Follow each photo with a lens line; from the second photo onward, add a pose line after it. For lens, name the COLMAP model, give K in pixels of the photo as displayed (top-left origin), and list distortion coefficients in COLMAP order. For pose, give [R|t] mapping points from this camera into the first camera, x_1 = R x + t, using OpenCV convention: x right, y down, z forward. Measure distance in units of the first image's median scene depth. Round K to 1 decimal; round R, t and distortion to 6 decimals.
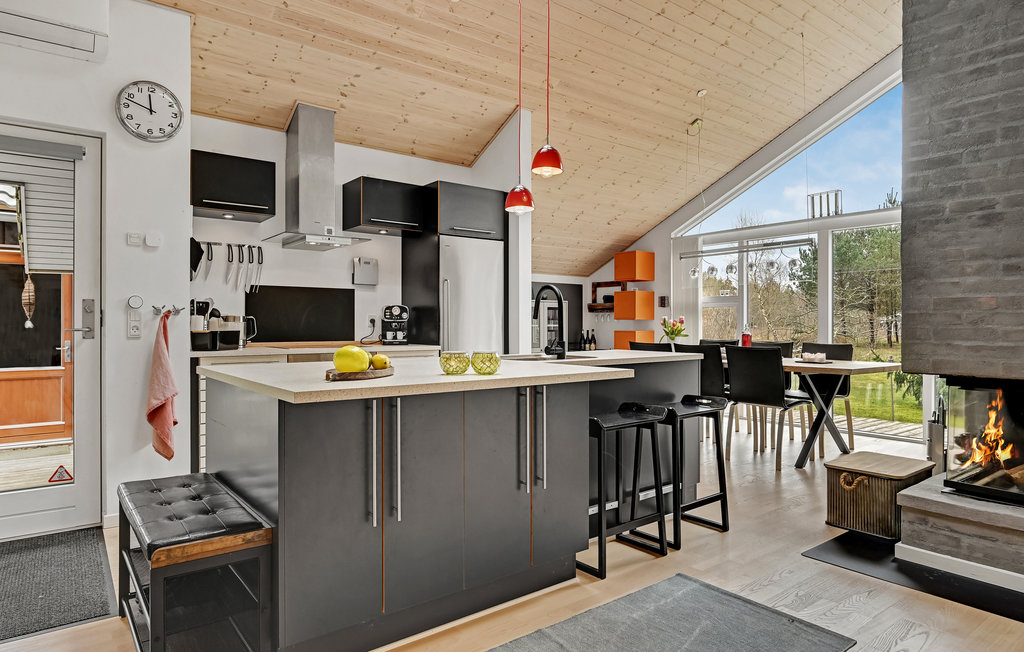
lens RADIAL K [[607.1, 0, 513.6], [0, 607.1, 325.4], [0, 0, 1]] dist [-0.008660, 0.002879]
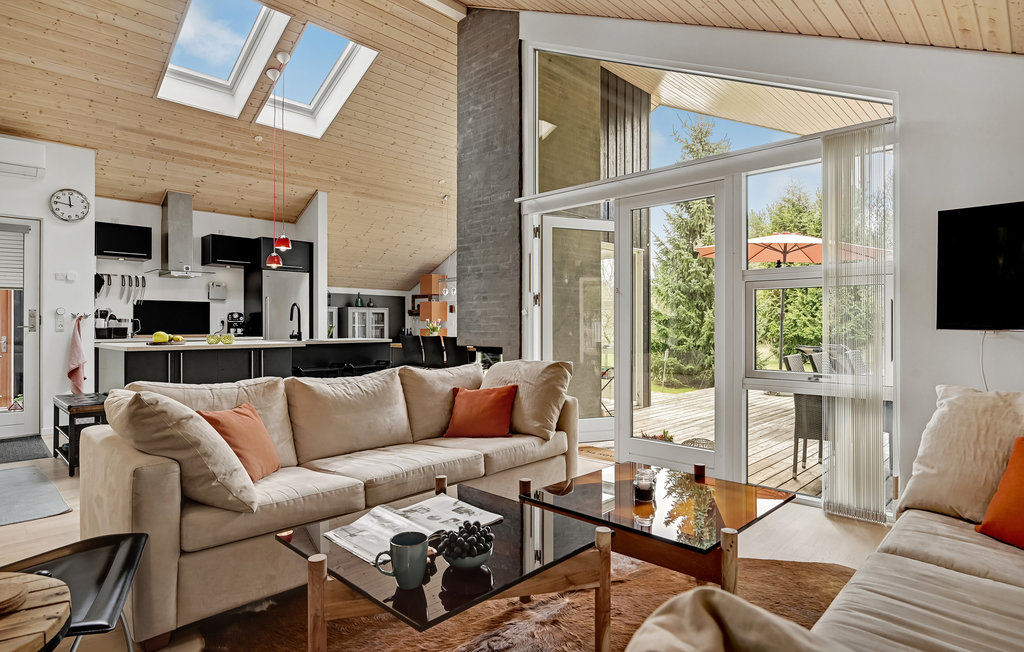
lens RADIAL K [[552.4, 0, 509.9], [0, 552.4, 324.5], [0, 0, 1]] dist [-0.001687, -0.001903]
pose [[0.990920, -0.001638, 0.134445, 0.375780], [0.002186, 0.999990, -0.003931, 0.008202], [-0.134438, 0.004189, 0.990913, -0.631764]]
